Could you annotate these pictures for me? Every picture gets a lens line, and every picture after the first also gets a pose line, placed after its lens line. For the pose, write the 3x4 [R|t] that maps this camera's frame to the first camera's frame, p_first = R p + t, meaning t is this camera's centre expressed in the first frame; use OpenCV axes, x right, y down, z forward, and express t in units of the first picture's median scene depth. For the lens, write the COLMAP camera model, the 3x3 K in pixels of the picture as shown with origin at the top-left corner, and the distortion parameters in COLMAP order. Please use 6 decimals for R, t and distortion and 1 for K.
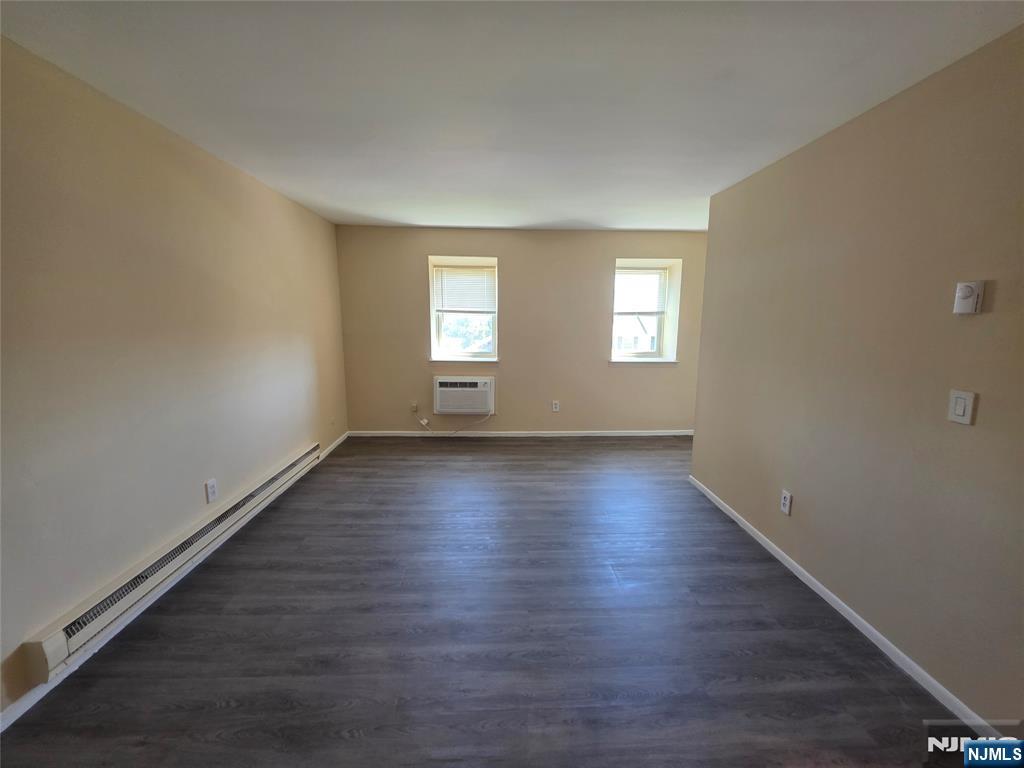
lens RADIAL K [[407.2, 0, 512.0], [0, 407.2, 384.0], [0, 0, 1]] dist [0.001142, -0.000308]
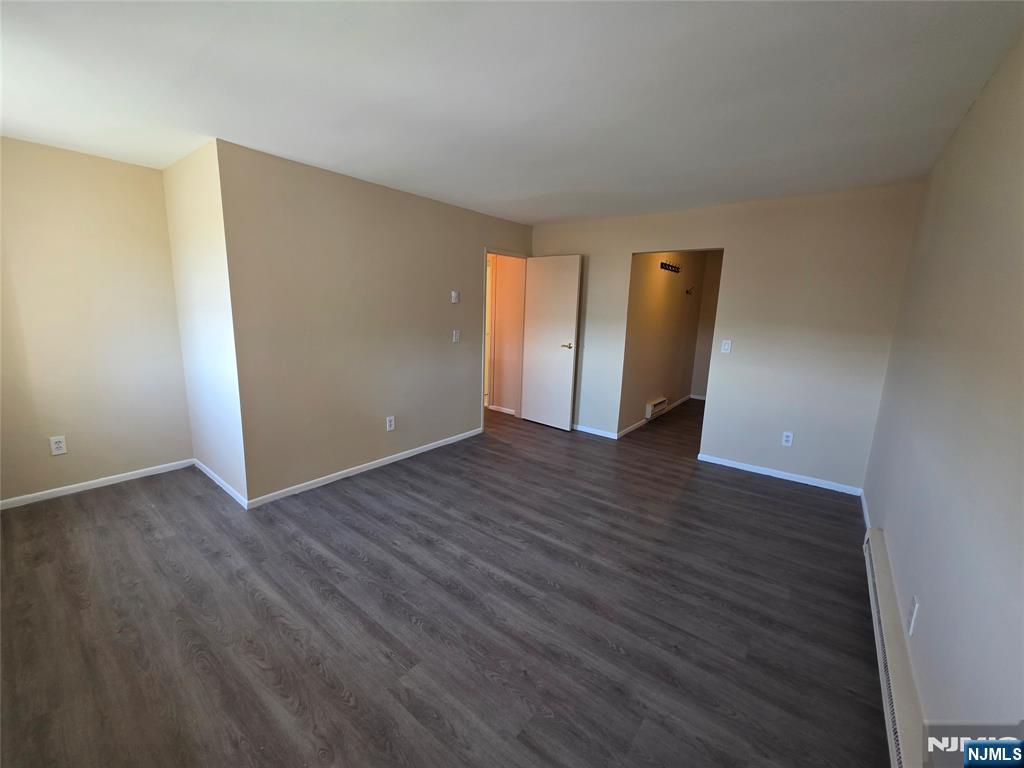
lens RADIAL K [[407.2, 0, 512.0], [0, 407.2, 384.0], [0, 0, 1]] dist [0.001142, -0.000308]
pose [[-0.760494, -0.145304, 0.632879, -0.343396], [0.080491, 0.946031, 0.313922, -0.163366], [-0.644337, 0.289677, -0.707755, 0.946849]]
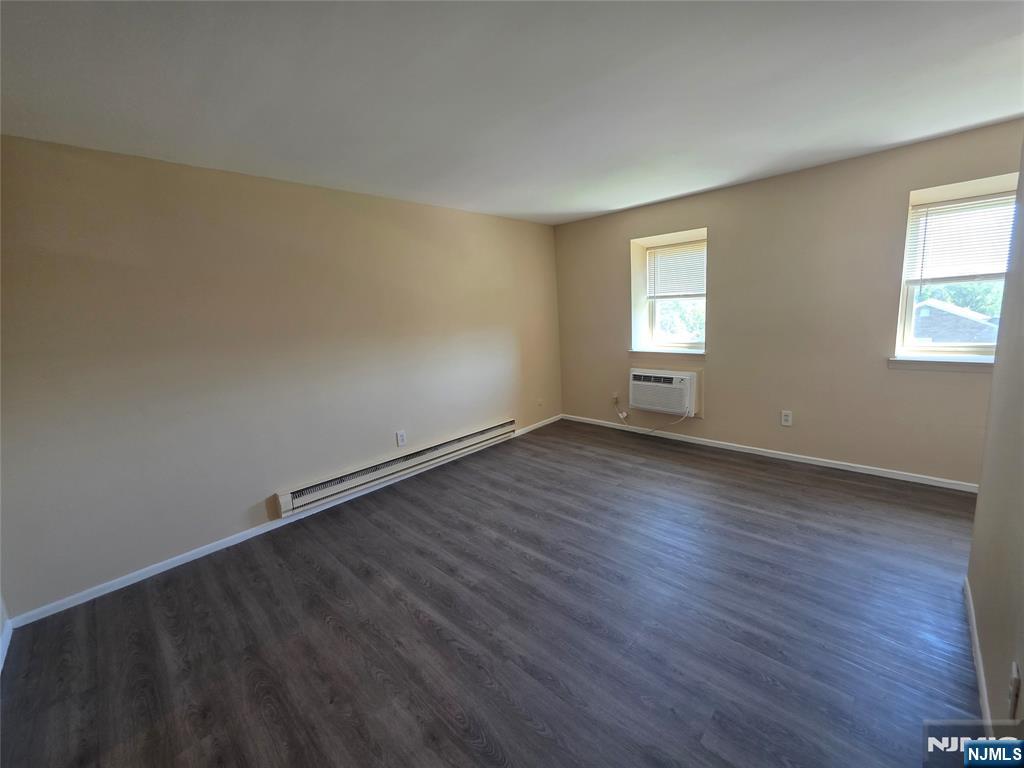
lens RADIAL K [[407.2, 0, 512.0], [0, 407.2, 384.0], [0, 0, 1]] dist [0.001142, -0.000308]
pose [[0.689703, 0.082858, -0.719336, 0.314483], [-0.058788, 0.996559, 0.058425, -0.022455], [0.721702, 0.001992, 0.692201, 0.154907]]
